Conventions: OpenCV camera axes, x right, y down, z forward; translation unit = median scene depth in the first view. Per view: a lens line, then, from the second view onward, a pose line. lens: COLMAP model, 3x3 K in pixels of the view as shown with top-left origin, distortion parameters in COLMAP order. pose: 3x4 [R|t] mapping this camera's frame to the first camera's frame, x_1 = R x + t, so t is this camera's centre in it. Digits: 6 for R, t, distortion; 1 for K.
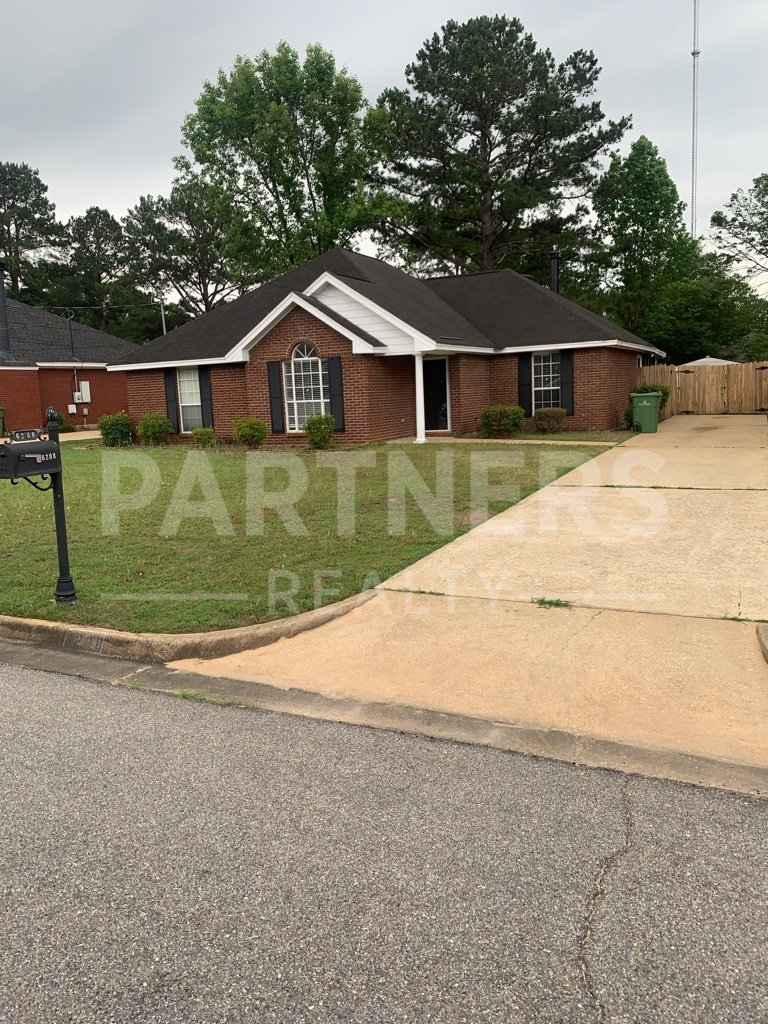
lens RADIAL K [[760.9, 0, 384.0], [0, 760.9, 512.0], [0, 0, 1]] dist [0.000168, -0.000378]
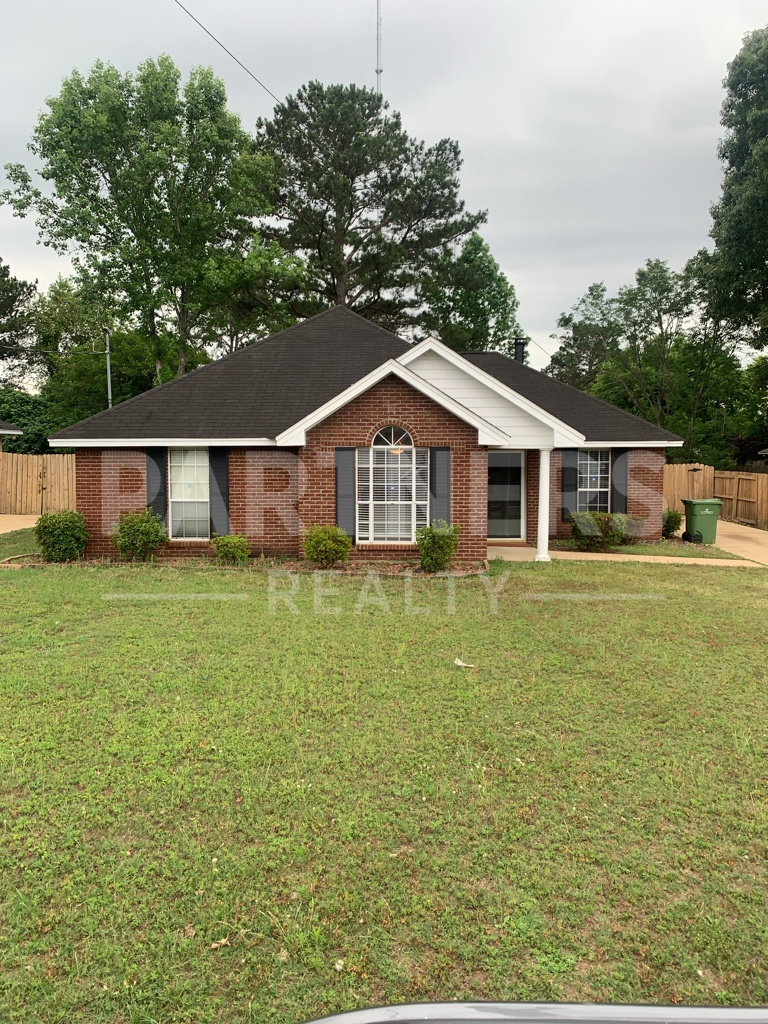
lens RADIAL K [[778.7, 0, 384.0], [0, 778.7, 512.0], [0, 0, 1]] dist [-0.005283, -0.004515]
pose [[0.920999, 0.014502, 0.389295, -0.365748], [0.023724, 0.995364, -0.093205, -0.059525], [-0.388842, 0.095077, 0.916385, 0.276848]]
